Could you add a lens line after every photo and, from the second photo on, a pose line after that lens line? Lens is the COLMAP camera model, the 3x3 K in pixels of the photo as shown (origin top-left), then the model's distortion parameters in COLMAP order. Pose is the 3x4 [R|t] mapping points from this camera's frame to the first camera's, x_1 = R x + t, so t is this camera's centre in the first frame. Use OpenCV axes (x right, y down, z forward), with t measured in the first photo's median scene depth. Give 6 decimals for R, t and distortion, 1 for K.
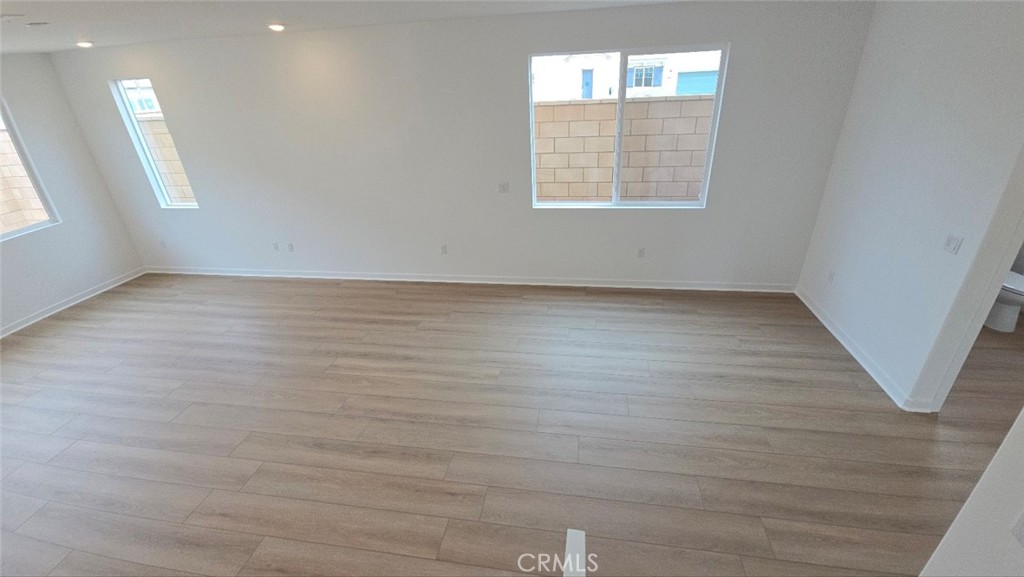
lens RADIAL K [[421.1, 0, 523.2], [0, 421.1, 283.1], [0, 0, 1]] dist [0.007972, -0.006465]
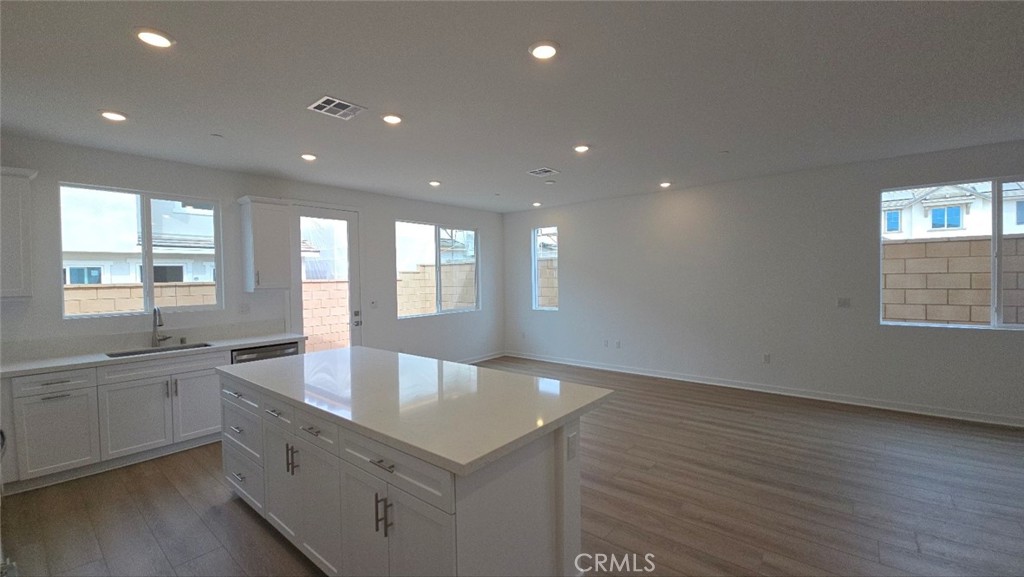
lens RADIAL K [[421.1, 0, 516.5], [0, 421.1, 289.3], [0, 0, 1]] dist [0.007972, -0.006465]
pose [[0.866585, 0.044376, -0.497053, -0.271151], [-0.236975, 0.913162, -0.331628, 0.333113], [0.439174, 0.405173, 0.801849, -0.257614]]
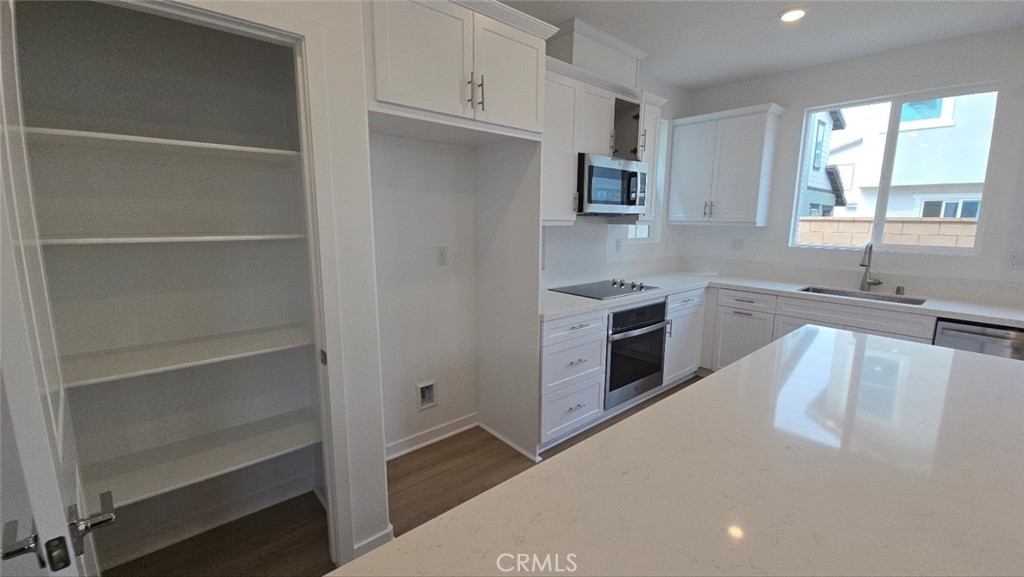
lens RADIAL K [[421.1, 0, 515.1], [0, 421.1, 286.3], [0, 0, 1]] dist [0.007972, -0.006465]
pose [[-0.648443, 0.160645, -0.744121, -0.437771], [-0.317562, 0.831289, 0.456194, 0.154008], [0.691864, 0.532120, -0.488028, 0.160672]]
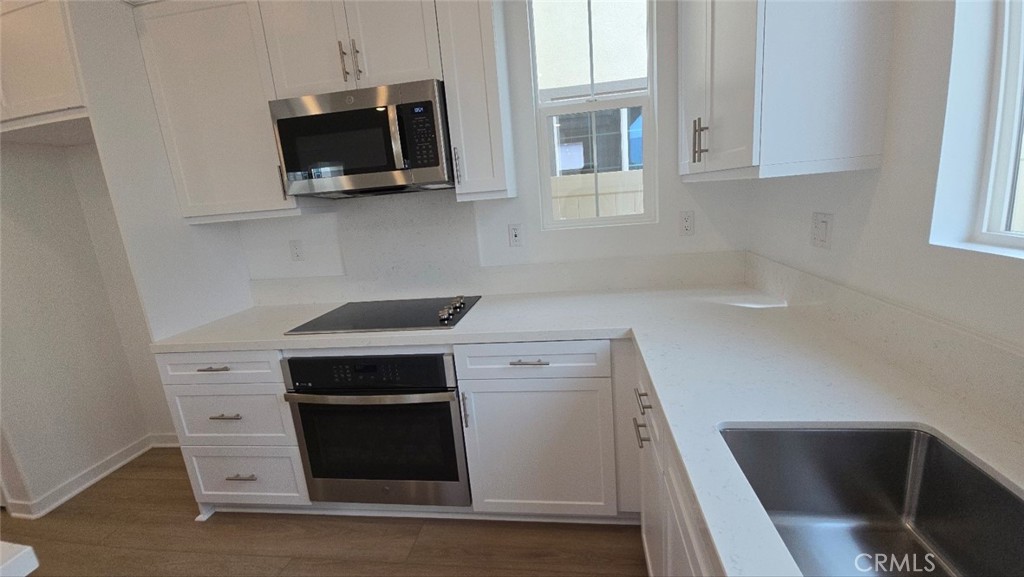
lens RADIAL K [[421.1, 0, 516.3], [0, 421.1, 287.3], [0, 0, 1]] dist [0.007972, -0.006465]
pose [[-0.991687, 0.127816, 0.014850, -1.236142], [0.109415, 0.776874, 0.620077, 0.158310], [0.067719, 0.616547, -0.784400, 0.257343]]
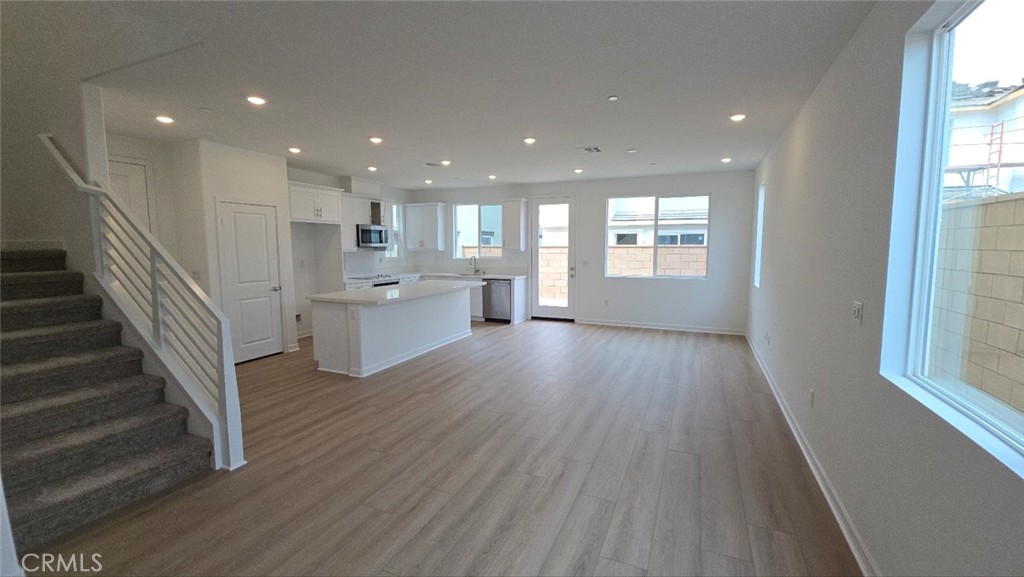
lens RADIAL K [[421.1, 0, 520.0], [0, 421.1, 285.1], [0, 0, 1]] dist [0.007972, -0.006465]
pose [[-0.251788, 0.133946, -0.958468, 0.596636], [-0.411505, 0.881569, 0.231301, -0.244552], [0.875937, 0.452654, -0.166849, 0.854212]]
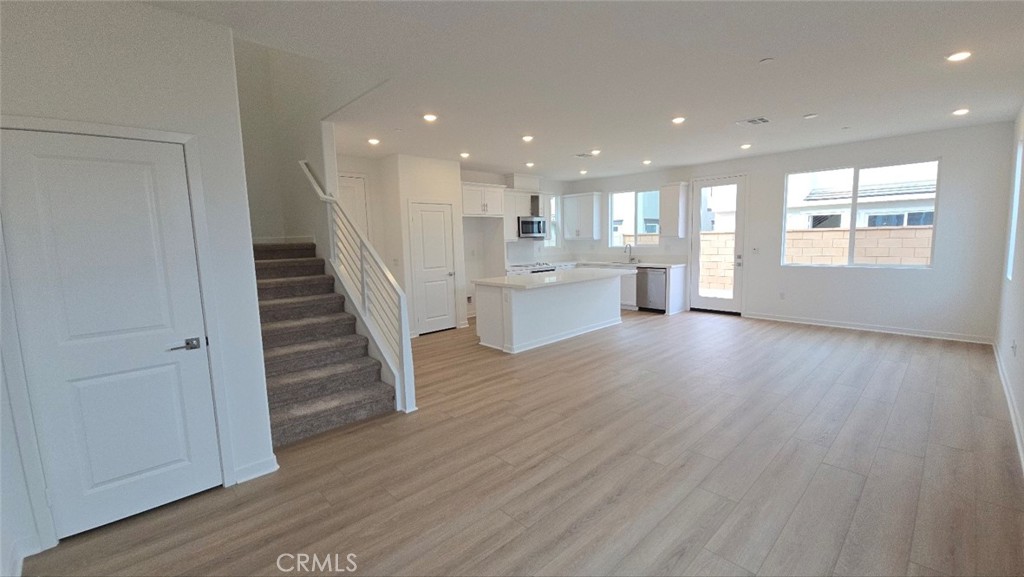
lens RADIAL K [[421.1, 0, 516.9], [0, 421.1, 284.8], [0, 0, 1]] dist [0.007972, -0.006465]
pose [[-0.609421, 0.146028, -0.779283, 0.603541], [-0.300130, 0.867257, 0.397224, -0.278719], [0.733844, 0.475963, -0.484698, 0.937692]]
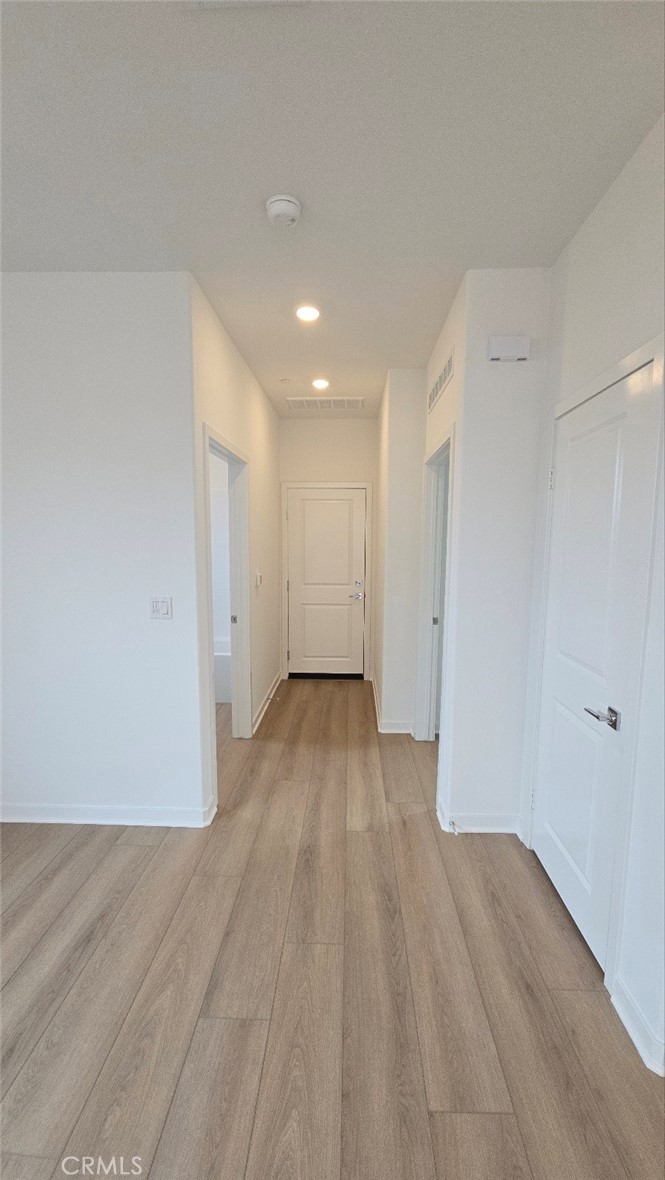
lens RADIAL K [[485.3, 0, 336.3], [0, 485.3, 590.9], [0, 0, 1]] dist [0.007972, -0.006465]
pose [[-0.121752, -0.063858, 0.990504, 0.033476], [0.429974, 0.896039, 0.110620, -0.055852], [-0.894594, 0.439359, -0.081637, 0.519812]]
